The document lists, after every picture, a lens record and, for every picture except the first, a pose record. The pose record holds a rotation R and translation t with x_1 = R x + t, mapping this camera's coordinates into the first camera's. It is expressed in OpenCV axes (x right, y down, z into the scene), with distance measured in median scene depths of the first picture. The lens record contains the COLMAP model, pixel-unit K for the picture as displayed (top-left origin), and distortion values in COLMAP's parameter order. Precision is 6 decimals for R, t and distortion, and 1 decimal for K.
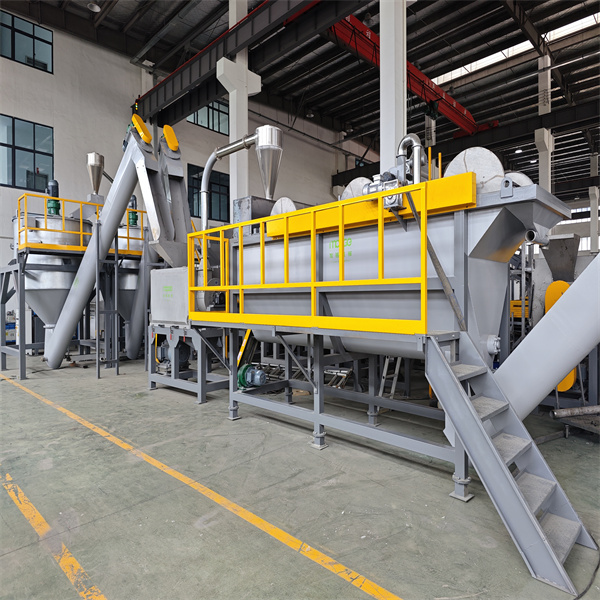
lens RADIAL K [[410.1, 0, 300.7], [0, 410.1, 289.8], [0, 0, 1]] dist [0.016923, -0.010087]
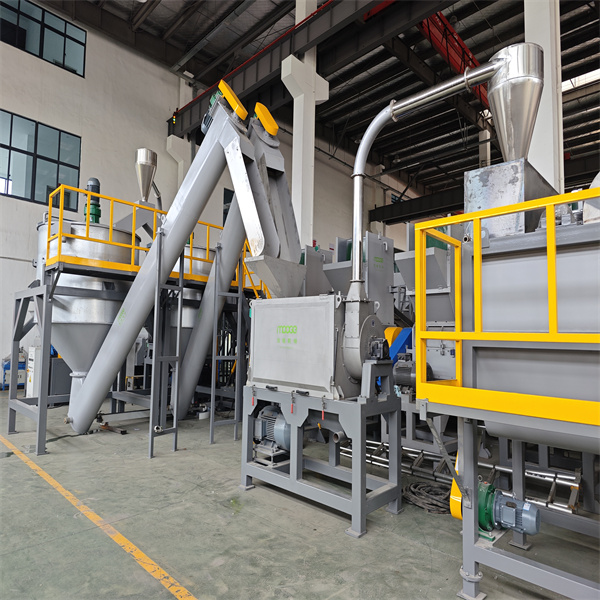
lens RADIAL K [[411.8, 0, 299.2], [0, 411.8, 312.6], [0, 0, 1]] dist [0.028573, -0.017546]
pose [[0.999291, 0.036050, -0.010822, -0.217379], [-0.036507, 0.998295, -0.045550, -0.000945], [0.009162, 0.045913, 0.998903, 0.269416]]
